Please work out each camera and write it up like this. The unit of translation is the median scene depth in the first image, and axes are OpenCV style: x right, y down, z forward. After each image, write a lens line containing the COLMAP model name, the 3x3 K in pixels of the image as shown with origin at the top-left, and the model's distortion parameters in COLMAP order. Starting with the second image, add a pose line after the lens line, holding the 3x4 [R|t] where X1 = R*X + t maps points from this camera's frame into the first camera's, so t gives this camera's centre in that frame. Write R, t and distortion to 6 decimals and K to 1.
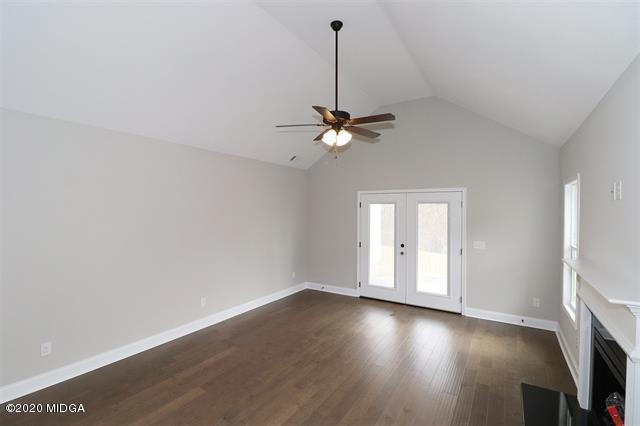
lens RADIAL K [[299.1, 0, 319.8], [0, 299.1, 213.7], [0, 0, 1]] dist [0.003900, -0.001341]
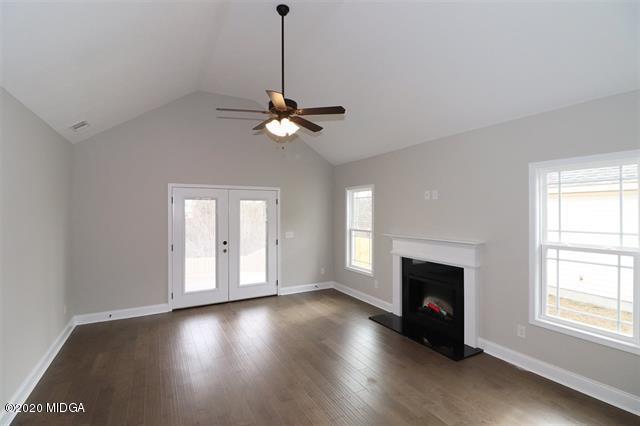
lens RADIAL K [[299.1, 0, 317.0], [0, 299.1, 209.4], [0, 0, 1]] dist [0.003900, -0.001341]
pose [[0.492805, -0.009061, 0.870093, -0.430223], [0.010223, 0.999937, 0.004623, -0.003919], [-0.870080, 0.006617, 0.492866, 0.258930]]
